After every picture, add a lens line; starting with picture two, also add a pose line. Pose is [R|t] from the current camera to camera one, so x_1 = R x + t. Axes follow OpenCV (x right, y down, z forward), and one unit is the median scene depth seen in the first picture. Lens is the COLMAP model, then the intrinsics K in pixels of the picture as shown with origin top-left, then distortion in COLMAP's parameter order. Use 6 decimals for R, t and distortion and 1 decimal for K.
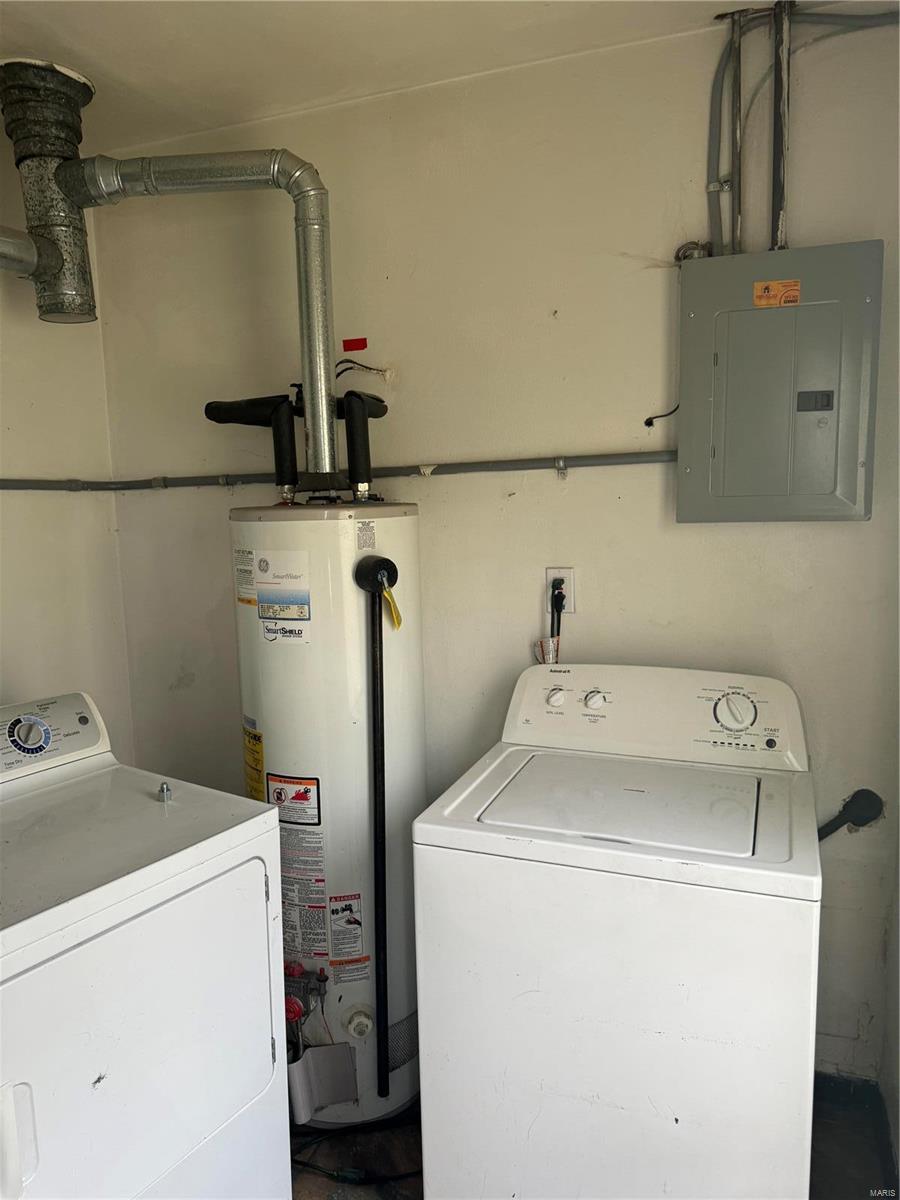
lens RADIAL K [[841.3, 0, 451.0], [0, 841.3, 601.6], [0, 0, 1]] dist [0.000635, -0.000565]
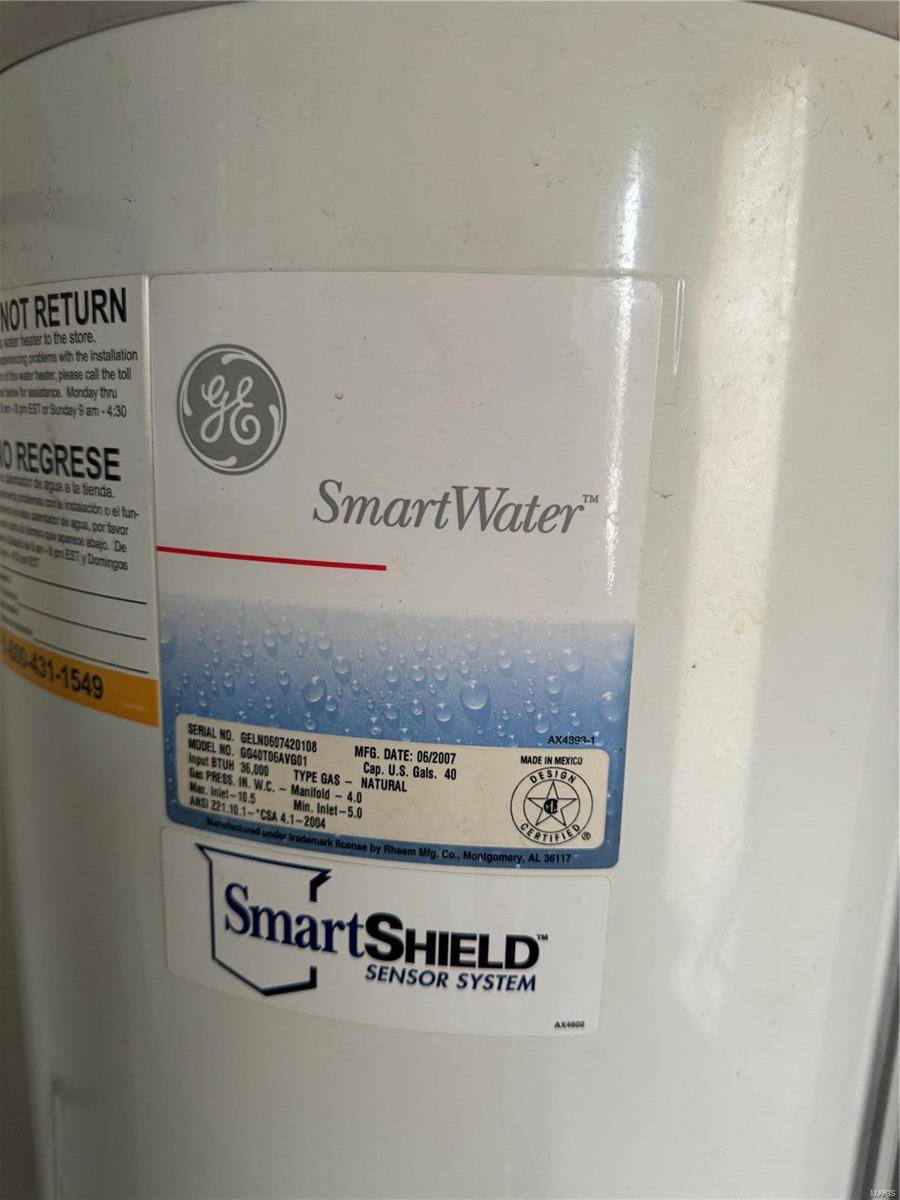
lens RADIAL K [[841.3, 0, 448.2], [0, 841.3, 600.6], [0, 0, 1]] dist [0.000635, -0.000565]
pose [[0.975022, 0.022163, 0.220998, -0.218572], [-0.033160, 0.998383, 0.046176, -0.022227], [-0.219617, -0.052351, 0.974181, 0.876003]]
